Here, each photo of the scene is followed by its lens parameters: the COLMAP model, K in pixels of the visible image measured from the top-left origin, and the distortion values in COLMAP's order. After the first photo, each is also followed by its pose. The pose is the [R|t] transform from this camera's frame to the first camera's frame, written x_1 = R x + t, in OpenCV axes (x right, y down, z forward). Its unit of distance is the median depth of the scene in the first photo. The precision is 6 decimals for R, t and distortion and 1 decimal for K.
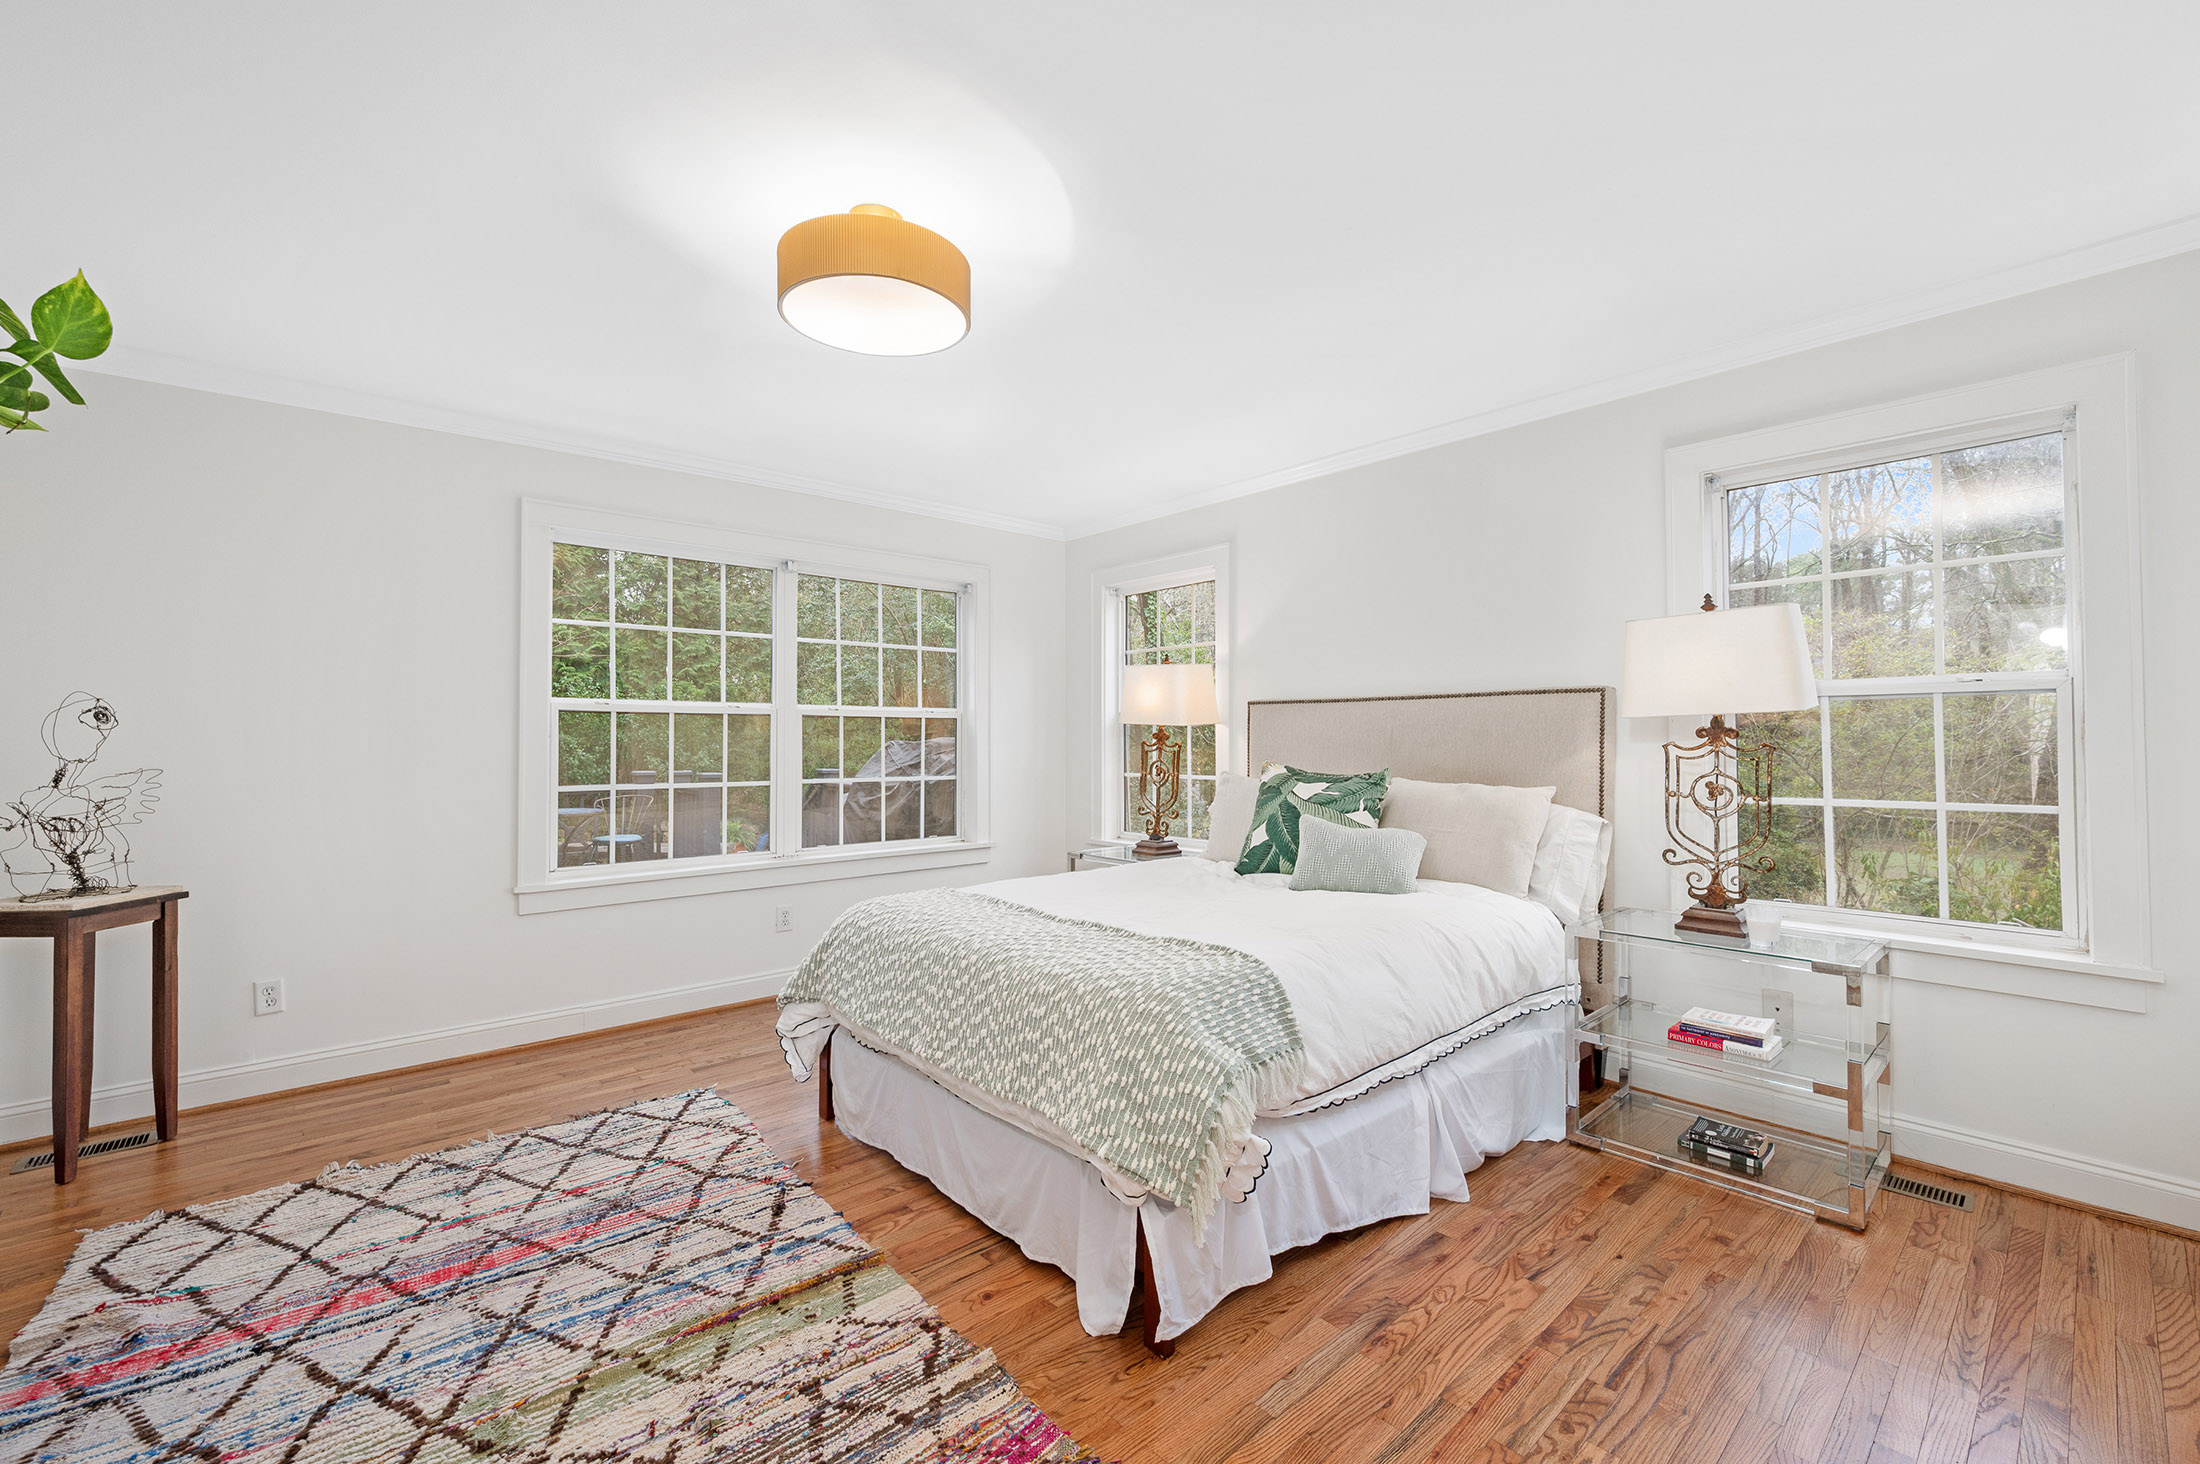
lens RADIAL K [[898.5, 0, 1100.0], [0, 898.5, 732.0], [0, 0, 1]] dist [-0.000118, -0.000057]
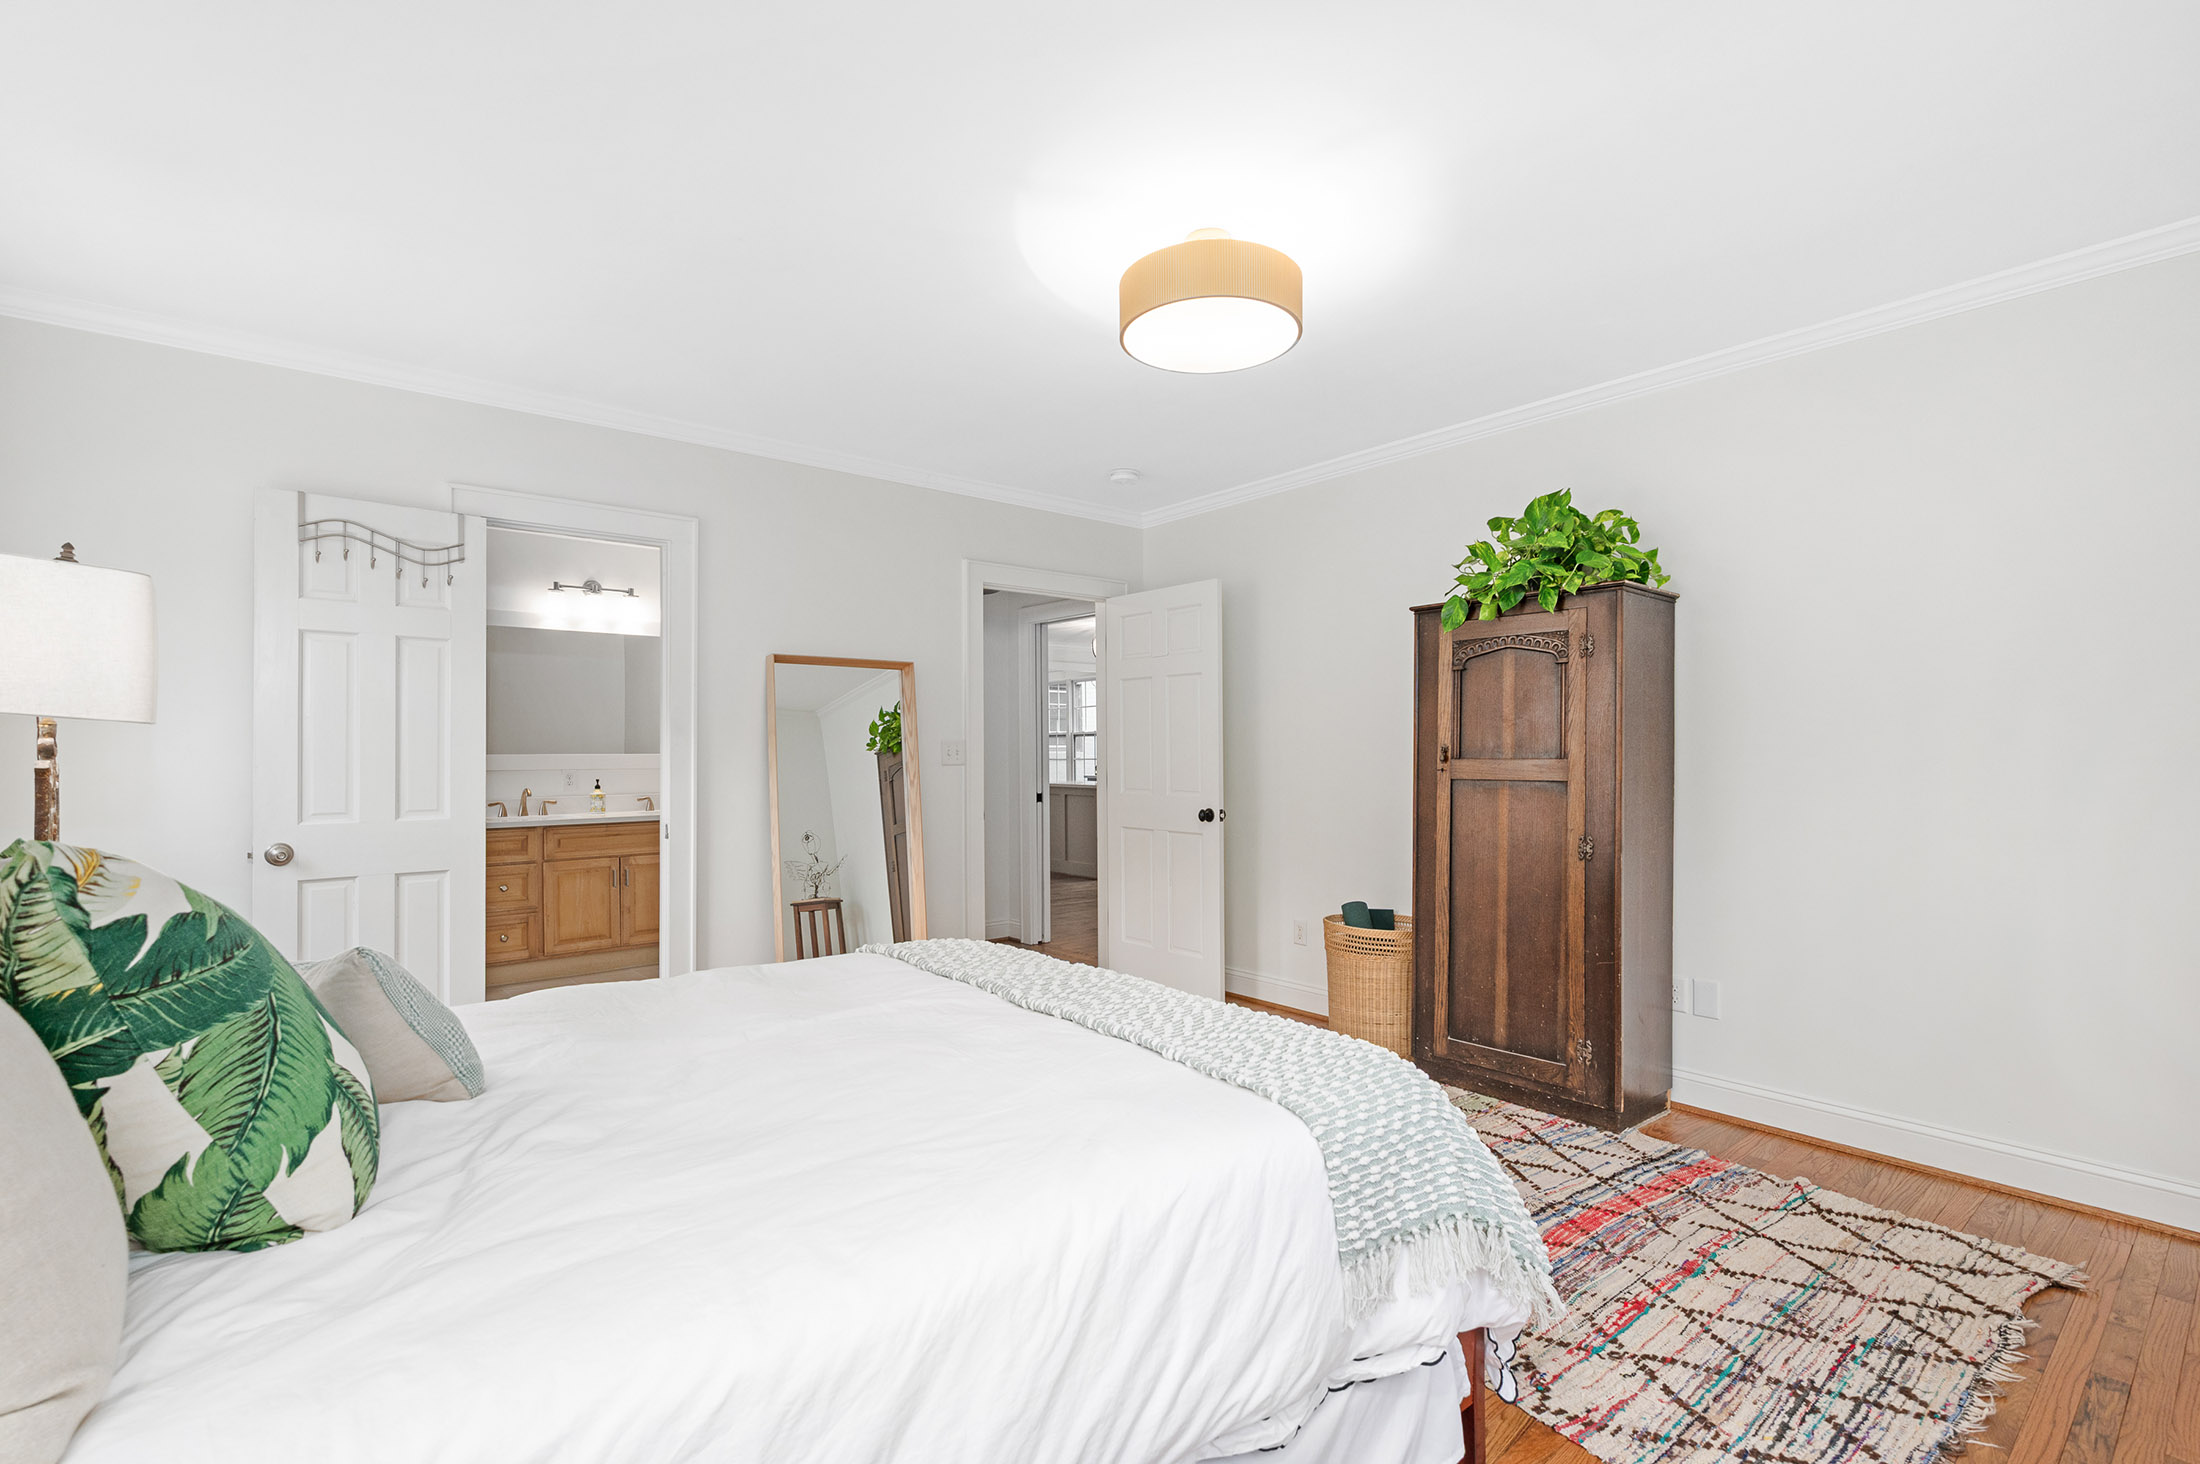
lens RADIAL K [[978.8, 0, 1105.8], [0, 978.8, 732.5], [0, 0, 1]] dist [0.000548, 0.000012]
pose [[-0.999643, 0.010743, 0.024449, -0.145781], [0.010104, 0.999608, -0.026105, 0.019800], [-0.024720, -0.025849, -0.999360, 2.002315]]
